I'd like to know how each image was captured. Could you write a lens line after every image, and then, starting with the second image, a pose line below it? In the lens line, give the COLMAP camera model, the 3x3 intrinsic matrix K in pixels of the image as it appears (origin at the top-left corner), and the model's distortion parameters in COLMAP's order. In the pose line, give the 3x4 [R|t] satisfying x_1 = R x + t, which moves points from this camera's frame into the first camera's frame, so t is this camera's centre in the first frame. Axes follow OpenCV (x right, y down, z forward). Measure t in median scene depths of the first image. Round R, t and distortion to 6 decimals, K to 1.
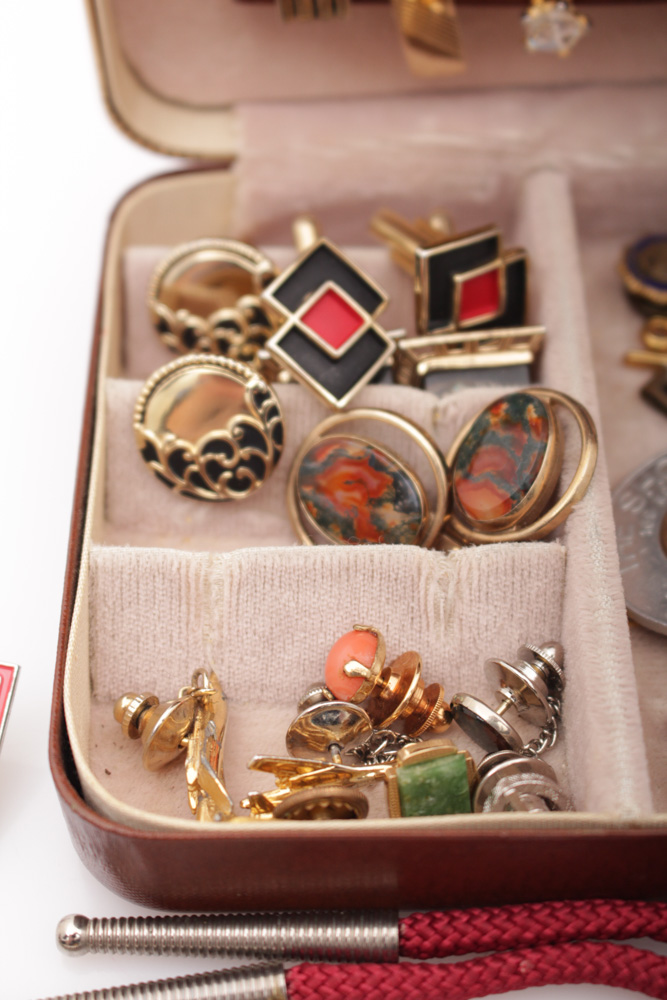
lens RADIAL K [[1813.1, 0, 330.3], [0, 1813.1, 501.8], [0, 0, 1]] dist [-0.032241, 0.000000]
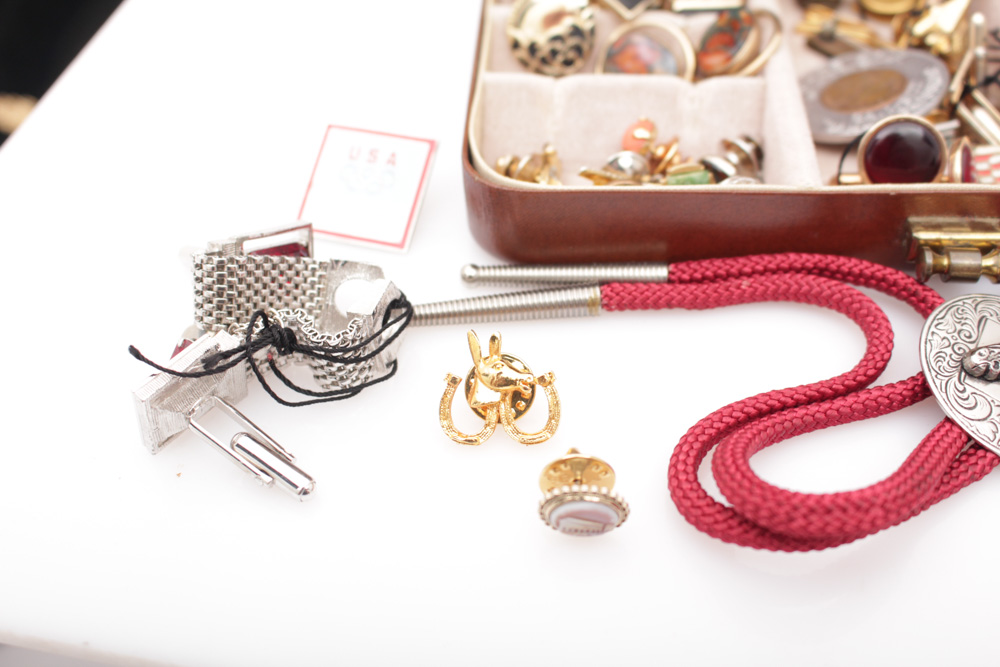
lens RADIAL K [[1166.7, 0, 498.5], [0, 1166.7, 339.3], [0, 0, 1]] dist [-0.092163, 0.000000]
pose [[0.997692, 0.020971, -0.064585, -0.040937], [-0.027548, 0.994332, -0.102693, 0.367372], [0.062065, 0.104235, 0.992614, -0.052413]]
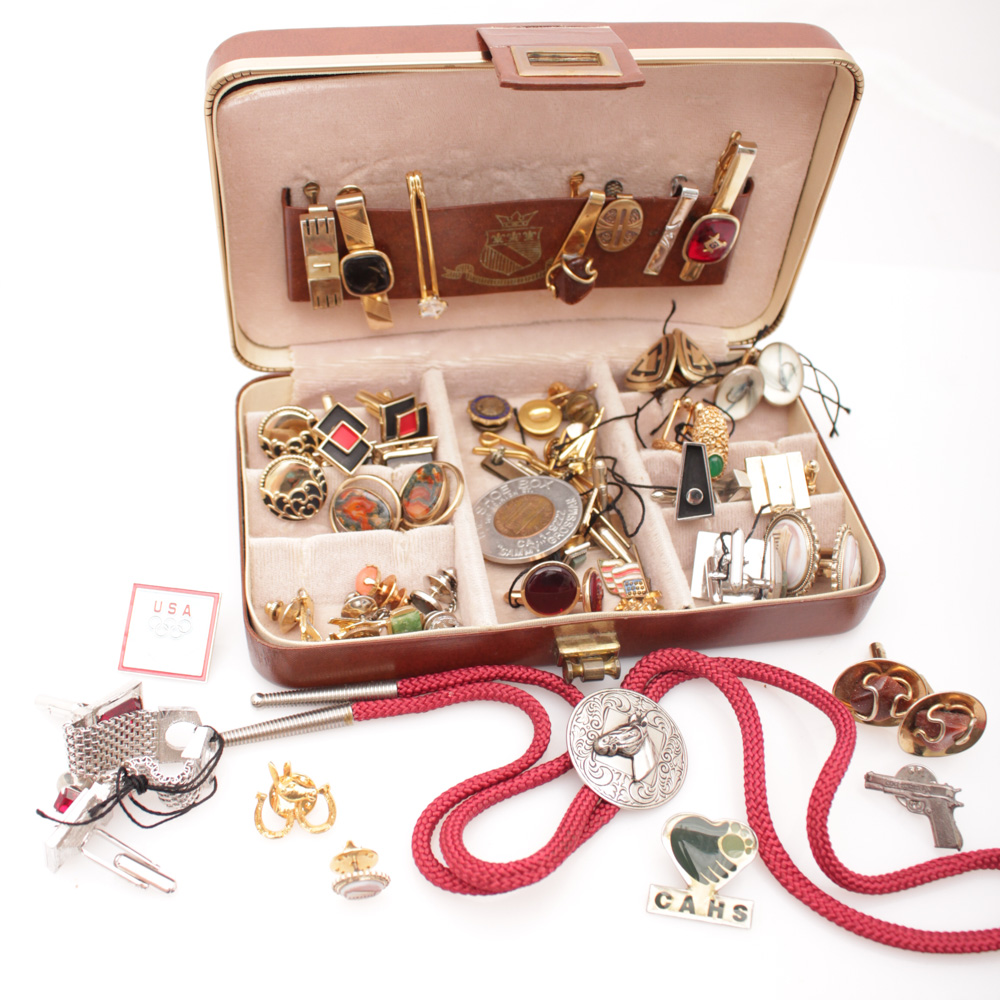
lens RADIAL K [[1207.1, 0, 503.2], [0, 1207.1, 525.2], [0, 0, 1]] dist [-0.138202, 0.000000]
pose [[0.981626, -0.064721, 0.179504, -0.084147], [0.075556, 0.995668, -0.054189, 0.109065], [-0.175219, 0.066756, 0.982264, -0.523884]]
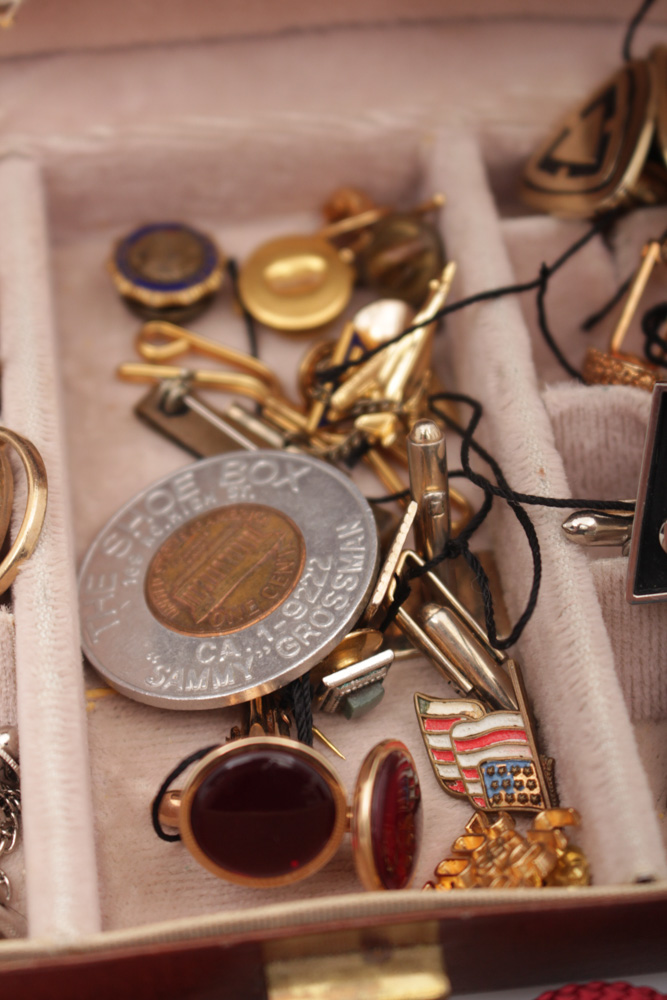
lens RADIAL K [[1993.0, 0, 334.1], [0, 1993.0, 501.8], [0, 0, 1]] dist [-0.014135, 0.000000]
pose [[0.990256, -0.072622, 0.118826, 0.166369], [0.069140, 0.997055, 0.033173, -0.047459], [-0.120885, -0.024634, 0.992361, 0.048423]]
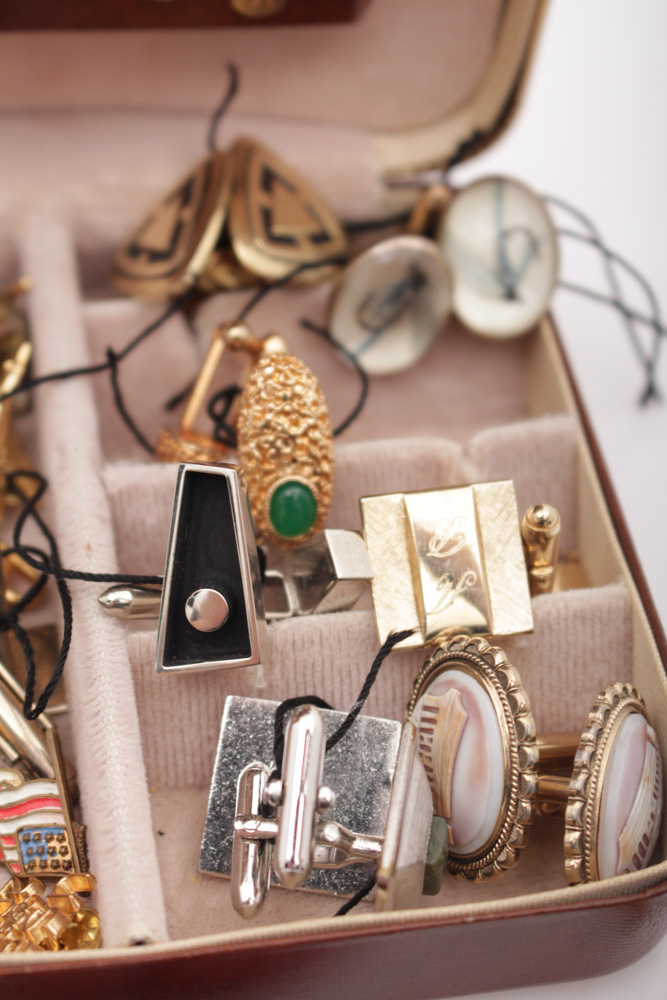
lens RADIAL K [[1993.0, 0, 332.1], [0, 1993.0, 500.6], [0, 0, 1]] dist [-0.014135, 0.000000]
pose [[0.981154, -0.066497, 0.181425, 0.319671], [0.067274, 0.997733, 0.001870, -0.040103], [-0.181138, 0.010371, 0.983403, -0.010025]]
